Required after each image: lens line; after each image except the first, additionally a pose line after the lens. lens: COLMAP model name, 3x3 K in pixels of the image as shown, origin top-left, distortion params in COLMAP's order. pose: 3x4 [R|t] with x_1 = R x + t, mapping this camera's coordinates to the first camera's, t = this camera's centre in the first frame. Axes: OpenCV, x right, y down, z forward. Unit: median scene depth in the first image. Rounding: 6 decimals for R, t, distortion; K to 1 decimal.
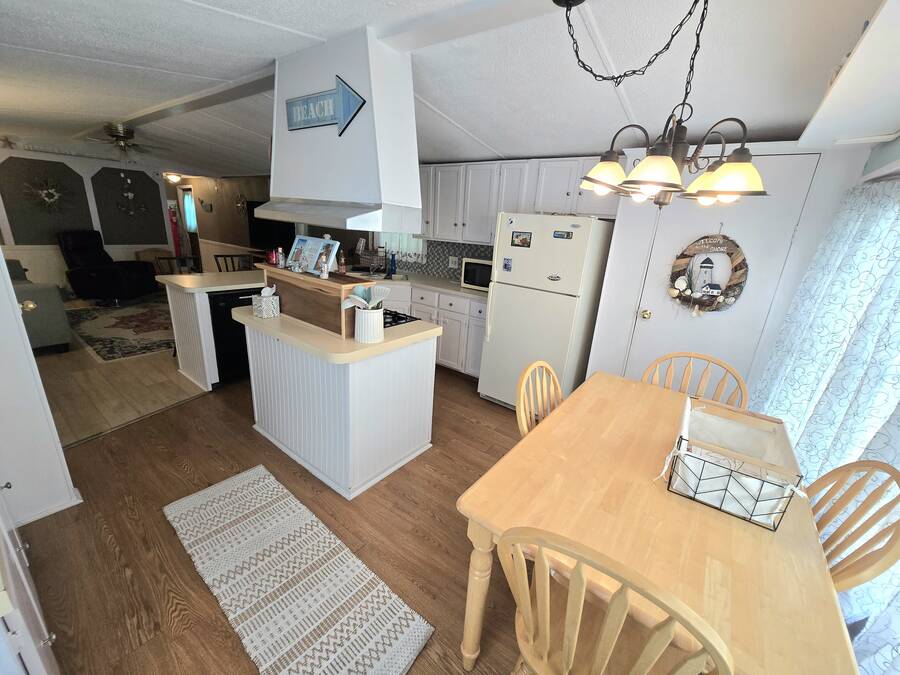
lens RADIAL K [[370.2, 0, 448.5], [0, 370.2, 339.2], [0, 0, 1]] dist [-0.003550, 0.000752]
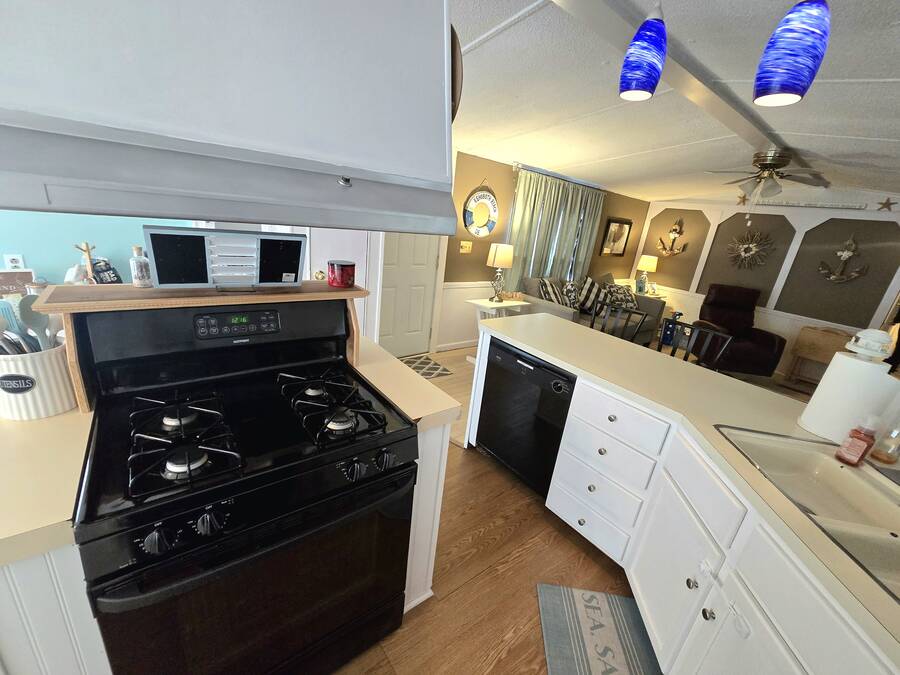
lens RADIAL K [[370.2, 0, 450.3], [0, 370.2, 339.4], [0, 0, 1]] dist [-0.003550, 0.000752]
pose [[-0.244152, 0.222187, -0.943940, 0.044899], [-0.418582, 0.853901, 0.309260, -0.211022], [0.874745, 0.470622, -0.115478, 0.687566]]
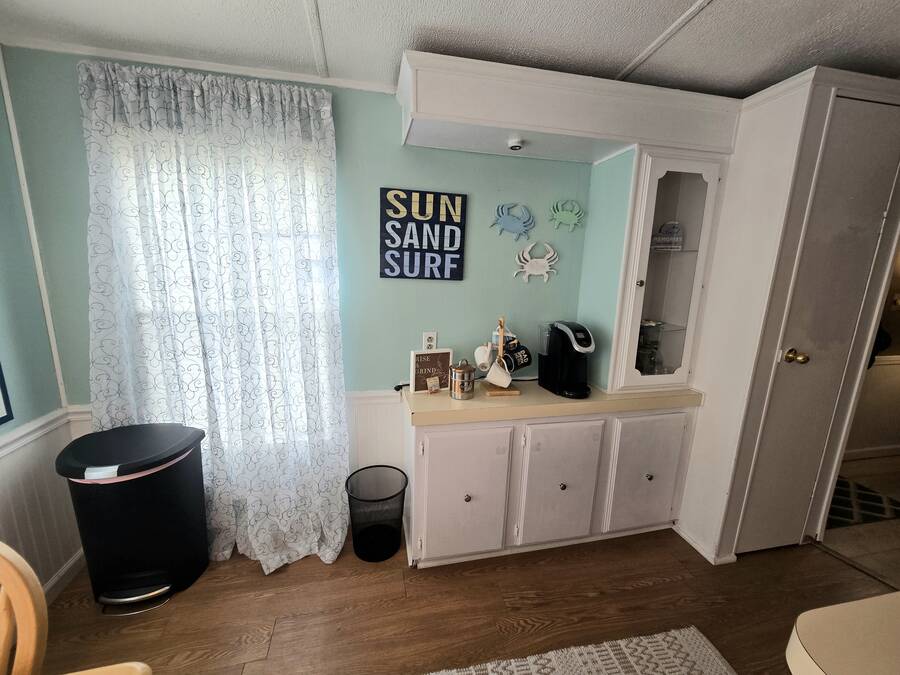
lens RADIAL K [[370.2, 0, 446.4], [0, 370.2, 340.4], [0, 0, 1]] dist [-0.003550, 0.000752]
pose [[-0.644277, 0.076904, -0.760916, 0.030619], [-0.294447, 0.893295, 0.339596, -0.071464], [0.705838, 0.442843, -0.552885, 0.357219]]
